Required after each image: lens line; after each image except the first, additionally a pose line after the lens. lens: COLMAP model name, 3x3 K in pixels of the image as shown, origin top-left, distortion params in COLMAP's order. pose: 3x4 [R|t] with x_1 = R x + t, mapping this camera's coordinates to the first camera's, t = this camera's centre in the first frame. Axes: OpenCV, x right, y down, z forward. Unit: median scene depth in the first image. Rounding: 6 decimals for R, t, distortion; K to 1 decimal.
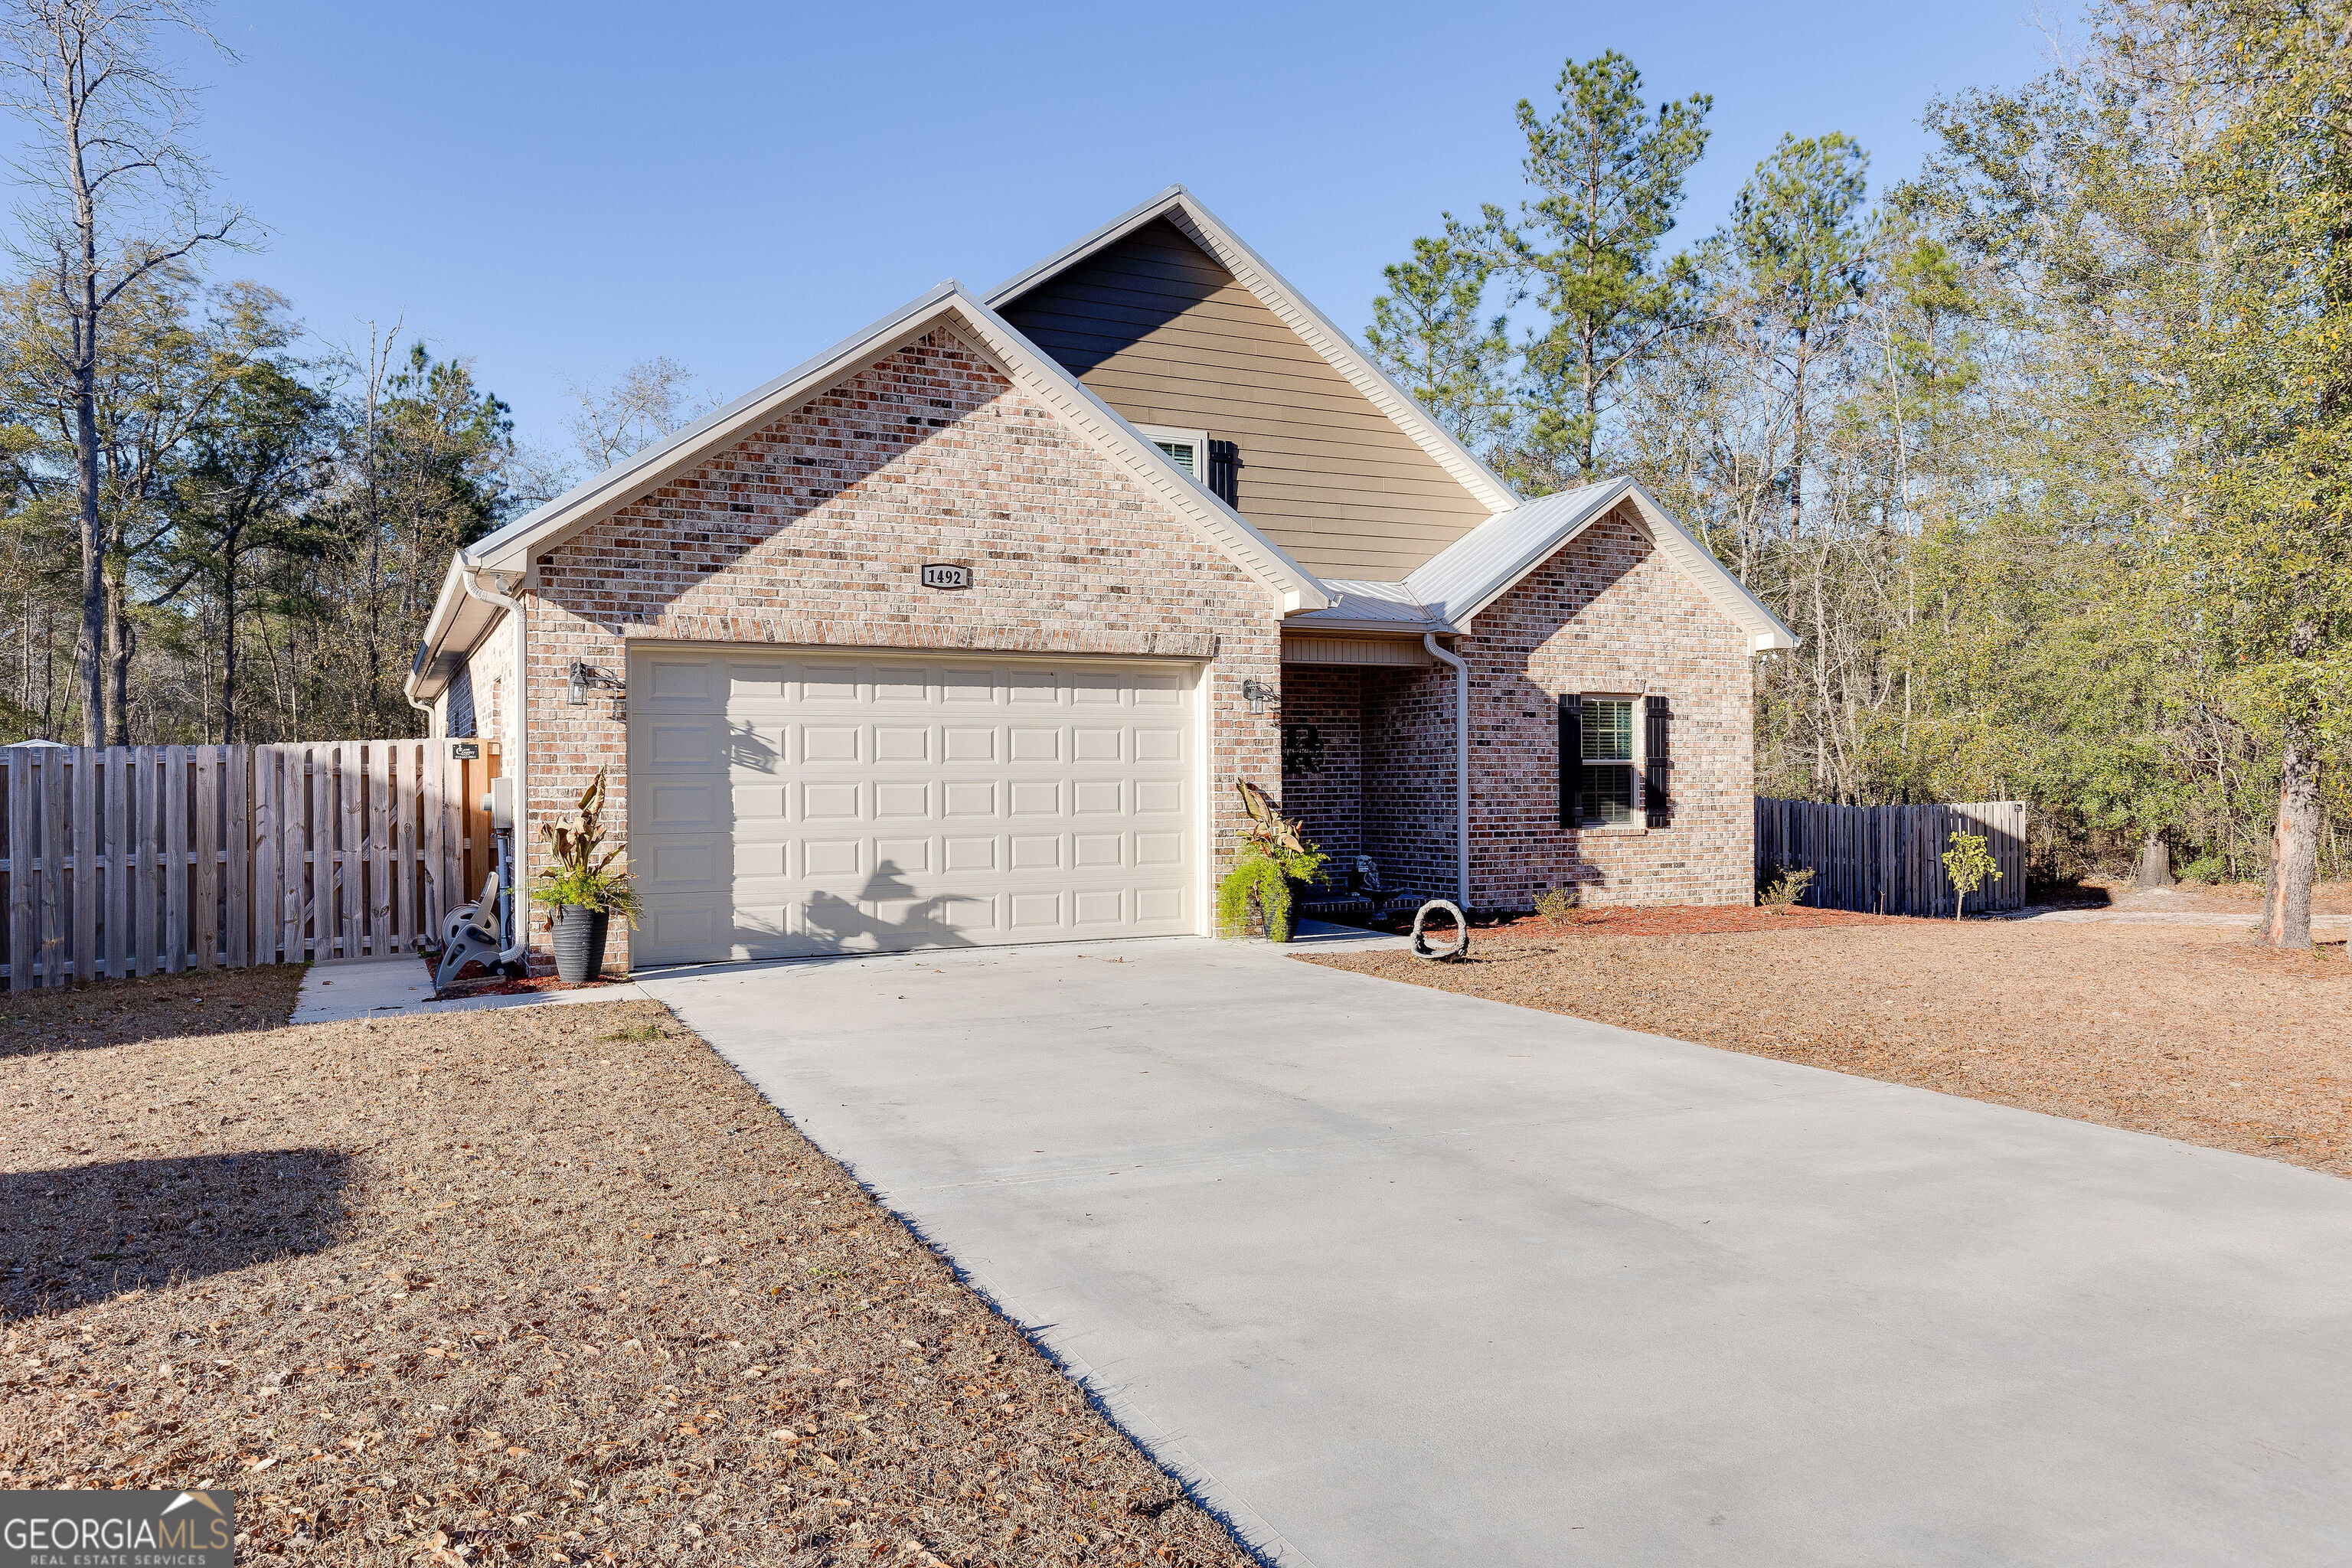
lens RADIAL K [[1624.4, 0, 1176.0], [0, 1624.4, 784.0], [0, 0, 1]] dist [0.005632, 0.000714]
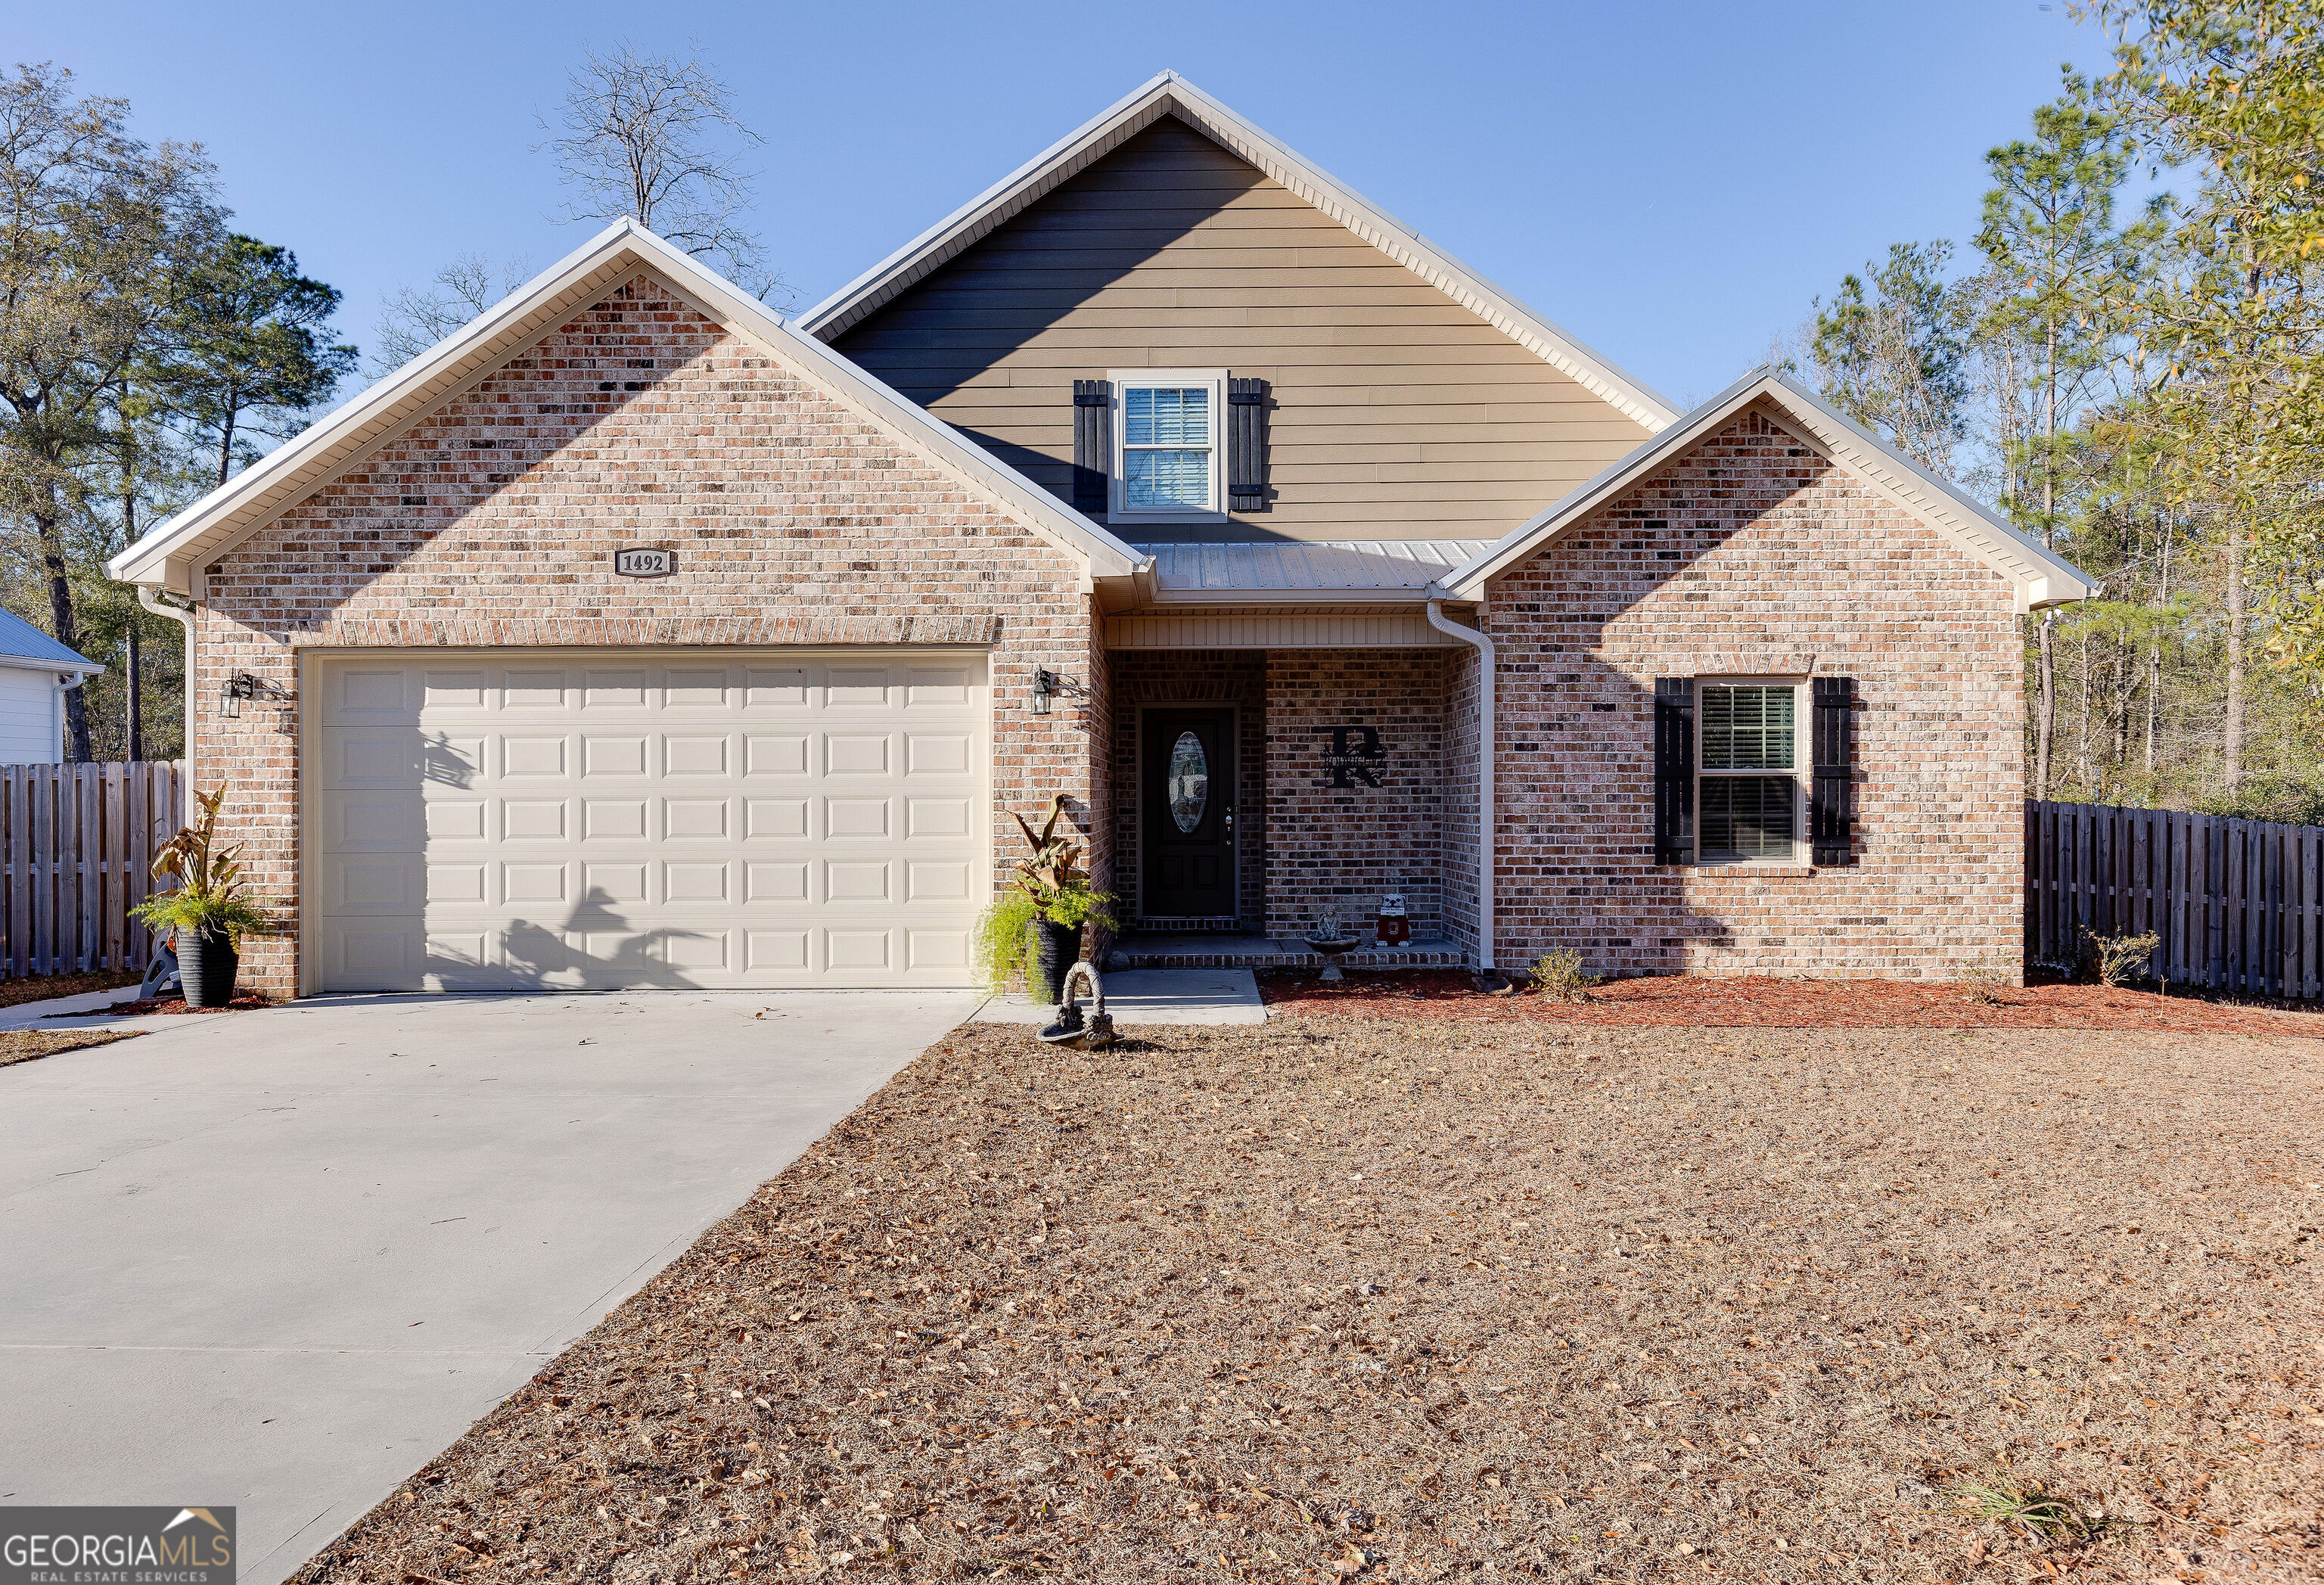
lens RADIAL K [[1653.8, 0, 1161.8], [0, 1653.8, 809.2], [0, 0, 1]] dist [-0.000204, 0.003822]
pose [[0.891711, 0.006112, -0.452565, 0.493444], [-0.002621, 0.999962, 0.008341, -0.003766], [0.452599, -0.006252, 0.891692, 0.327348]]
